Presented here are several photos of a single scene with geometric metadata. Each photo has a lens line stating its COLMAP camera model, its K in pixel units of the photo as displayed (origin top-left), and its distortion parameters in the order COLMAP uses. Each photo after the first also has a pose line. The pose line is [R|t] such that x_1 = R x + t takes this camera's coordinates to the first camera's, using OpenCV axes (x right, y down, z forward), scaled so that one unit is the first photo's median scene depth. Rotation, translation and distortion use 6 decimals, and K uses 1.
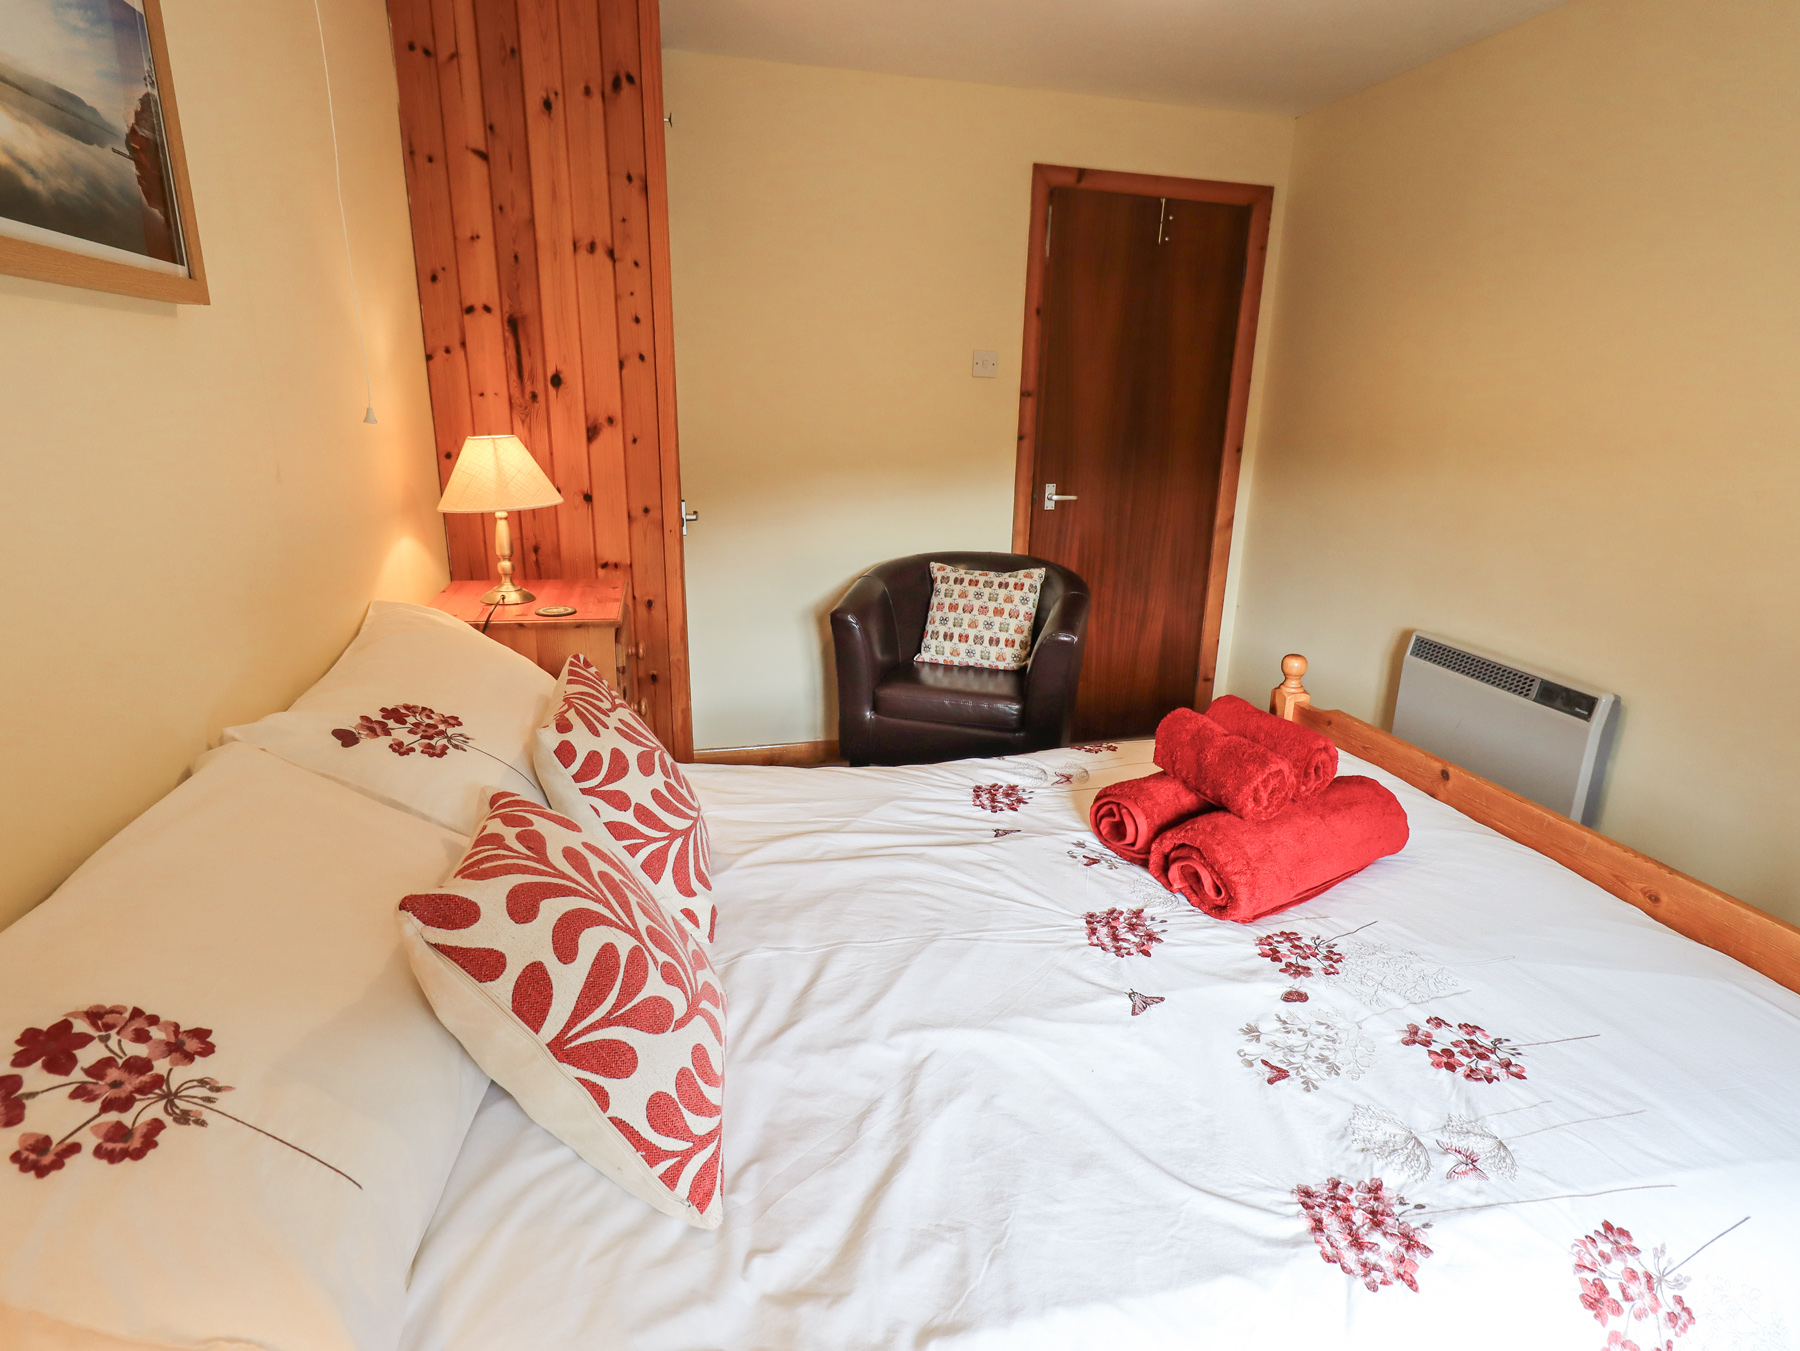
lens RADIAL K [[936.6, 0, 913.5], [0, 936.6, 658.2], [0, 0, 1]] dist [0.002431, -0.001902]
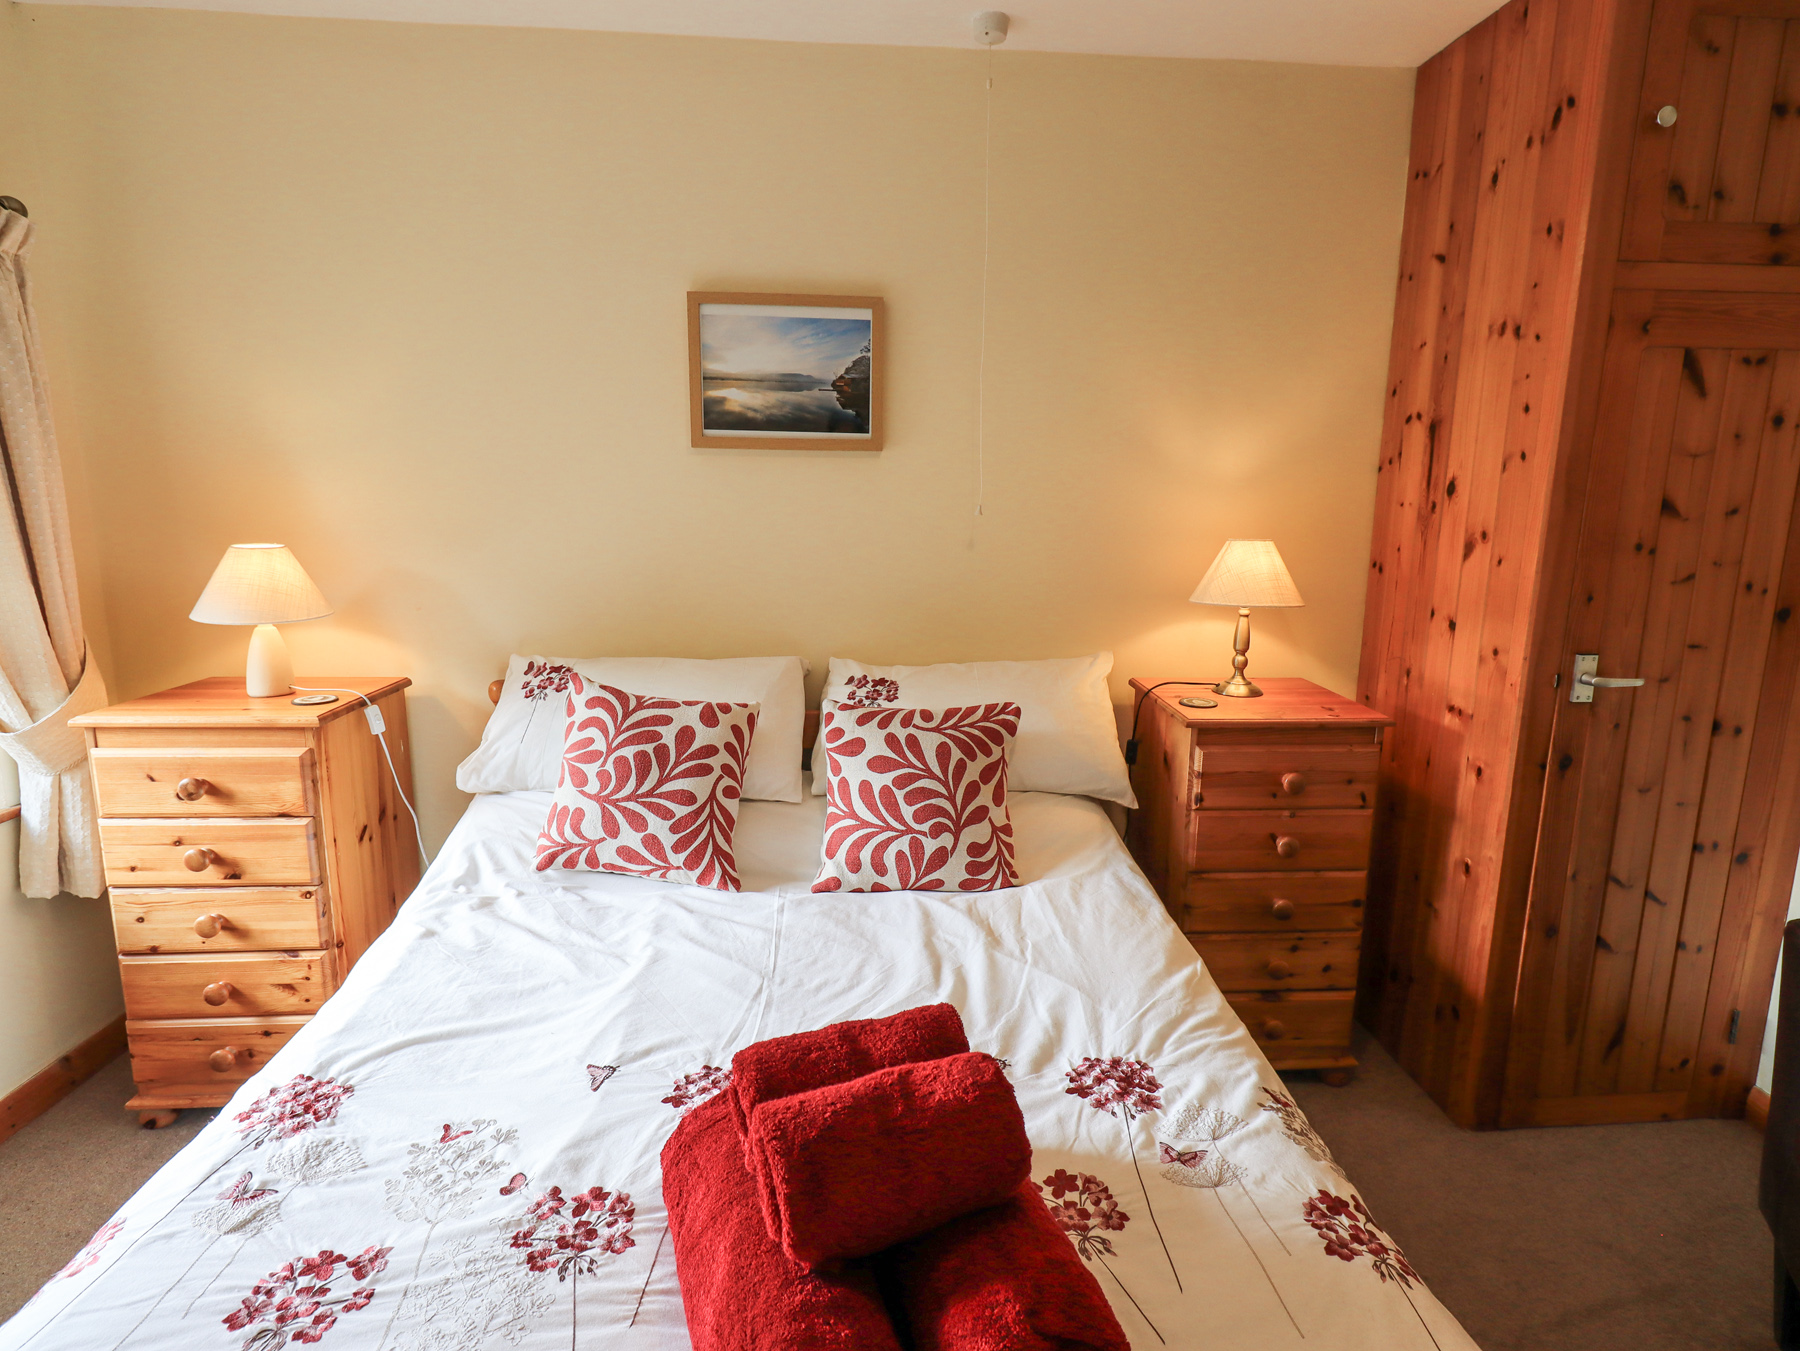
lens RADIAL K [[936.6, 0, 913.5], [0, 936.6, 658.2], [0, 0, 1]] dist [0.002431, -0.001902]
pose [[-0.184981, 0.150018, -0.971224, 0.617930], [-0.283276, 0.938193, 0.198869, -0.193750], [0.941030, 0.311912, -0.131051, 0.745331]]
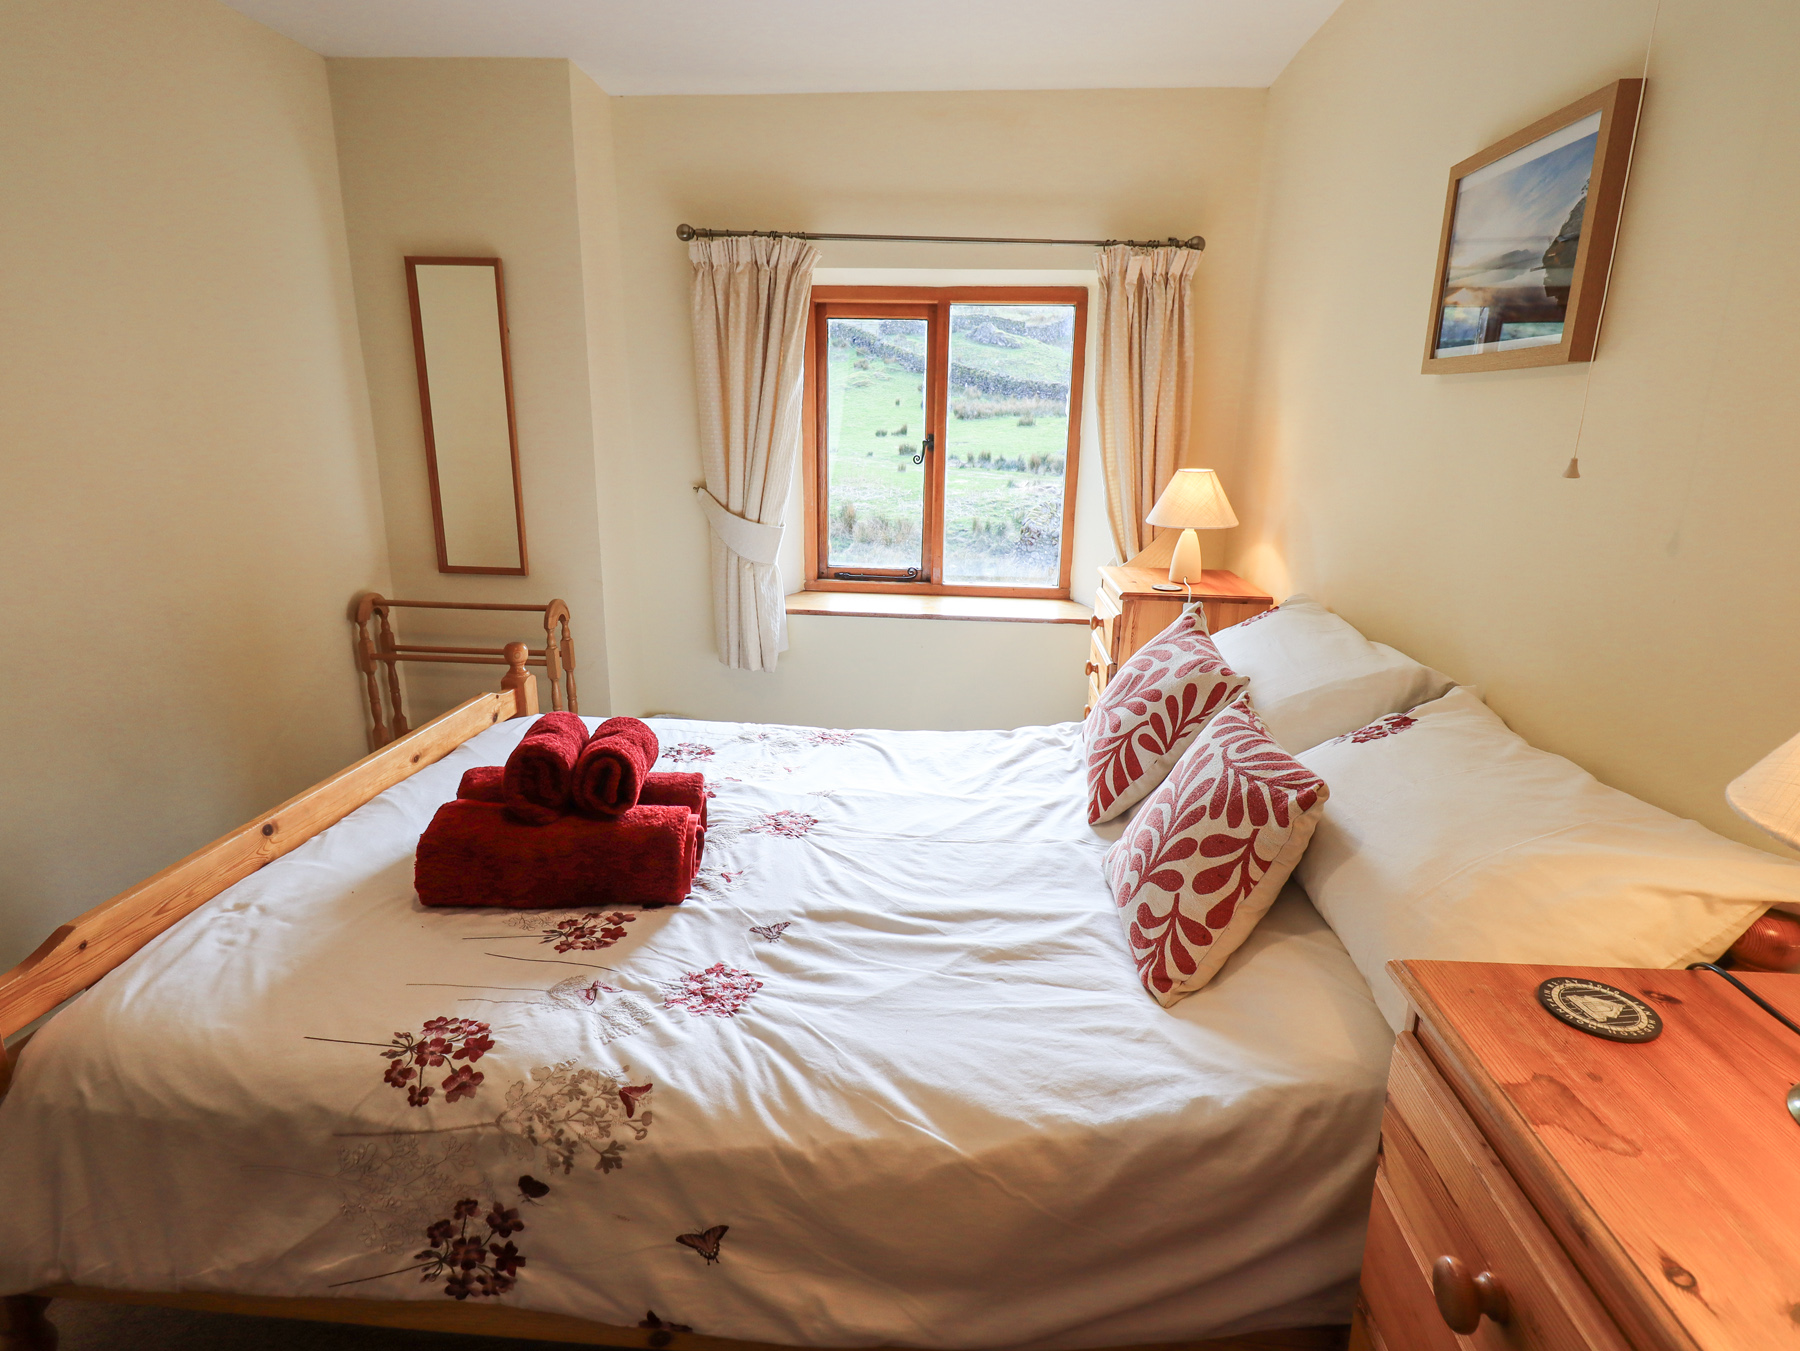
lens RADIAL K [[936.6, 0, 913.5], [0, 936.6, 658.2], [0, 0, 1]] dist [0.002431, -0.001902]
pose [[-0.946638, -0.118921, 0.299557, -0.196450], [0.049296, 0.865078, 0.499209, -0.345442], [-0.318507, 0.487337, -0.813054, 1.209062]]
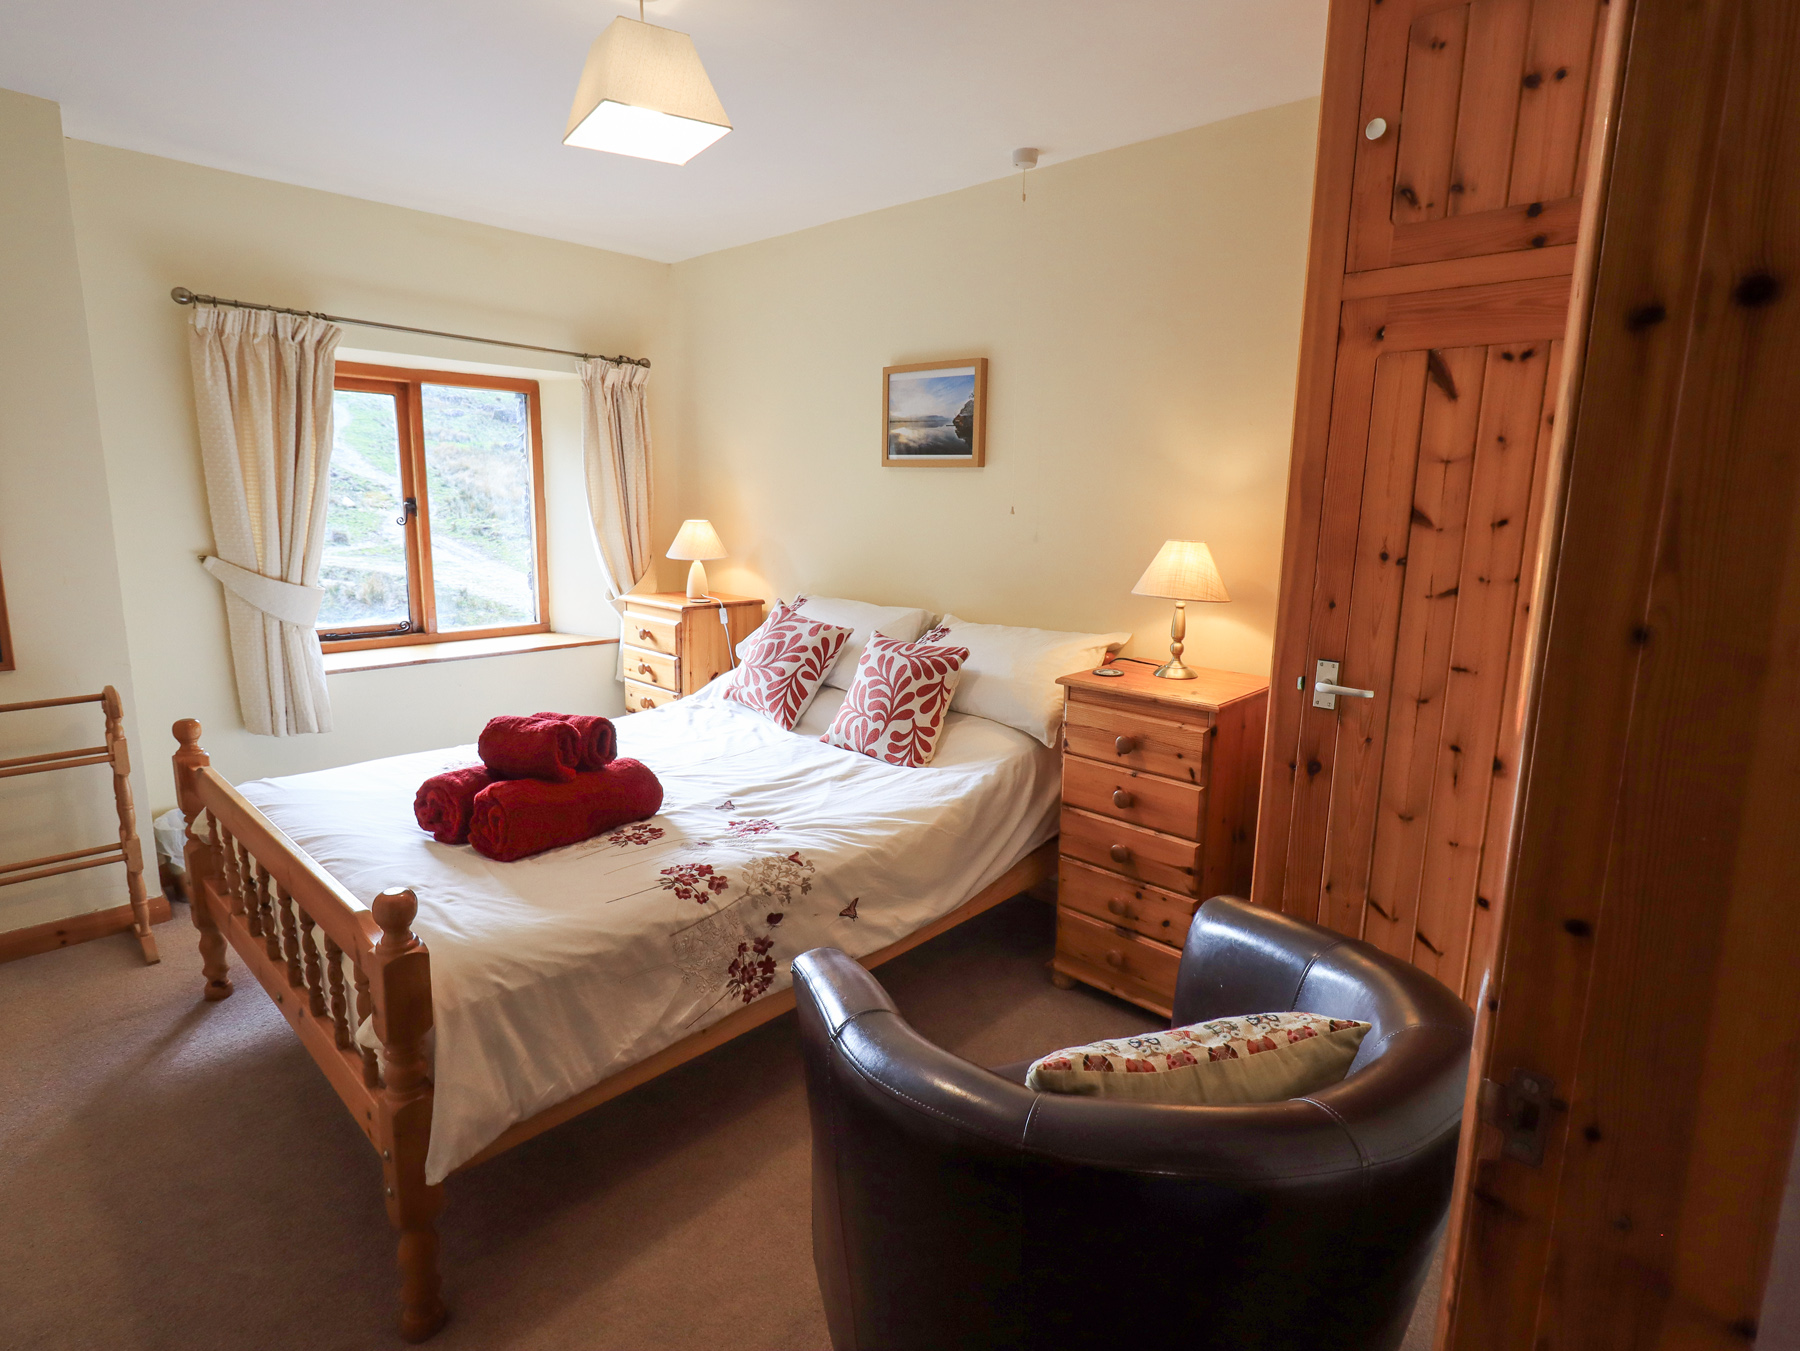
lens RADIAL K [[936.6, 0, 913.5], [0, 936.6, 658.2], [0, 0, 1]] dist [0.002431, -0.001902]
pose [[-0.841941, 0.054381, -0.536823, 0.461228], [-0.186362, 0.904373, 0.383900, -0.454078], [0.506365, 0.423264, -0.751294, 1.635300]]
